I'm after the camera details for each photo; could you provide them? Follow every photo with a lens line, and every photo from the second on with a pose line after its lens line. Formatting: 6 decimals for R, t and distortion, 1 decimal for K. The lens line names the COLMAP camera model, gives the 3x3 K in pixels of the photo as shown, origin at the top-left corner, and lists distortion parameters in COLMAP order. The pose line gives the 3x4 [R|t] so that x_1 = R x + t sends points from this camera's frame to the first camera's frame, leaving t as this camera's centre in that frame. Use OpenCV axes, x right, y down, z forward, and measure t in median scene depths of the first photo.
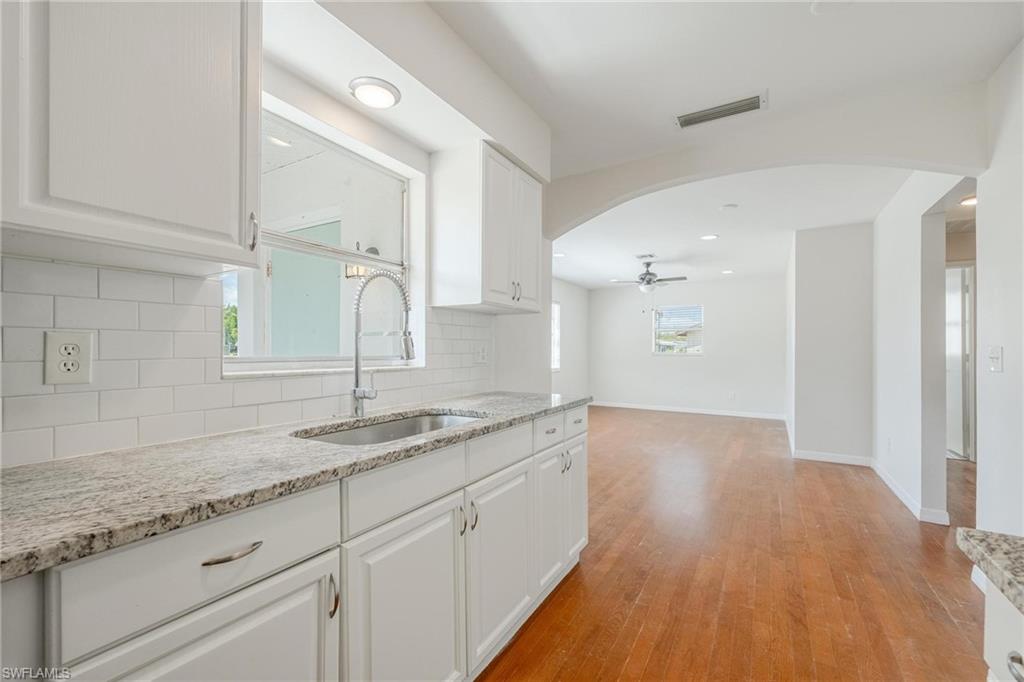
lens RADIAL K [[433.5, 0, 511.8], [0, 433.5, 348.1], [0, 0, 1]] dist [-0.000003, -0.000120]
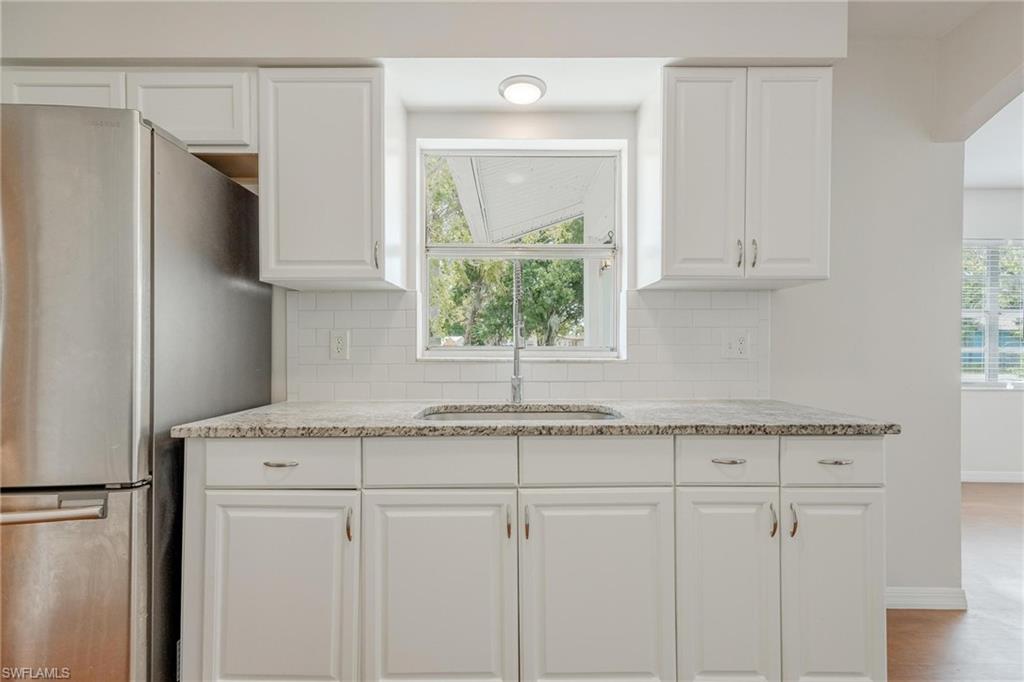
lens RADIAL K [[417.8, 0, 464.5], [0, 417.8, 351.5], [0, 0, 1]] dist [0.004049, 0.000122]
pose [[0.506218, 0.009515, -0.862353, 0.571942], [0.003032, 0.999913, 0.012813, 0.022313], [0.862400, -0.009101, 0.506145, 0.449067]]
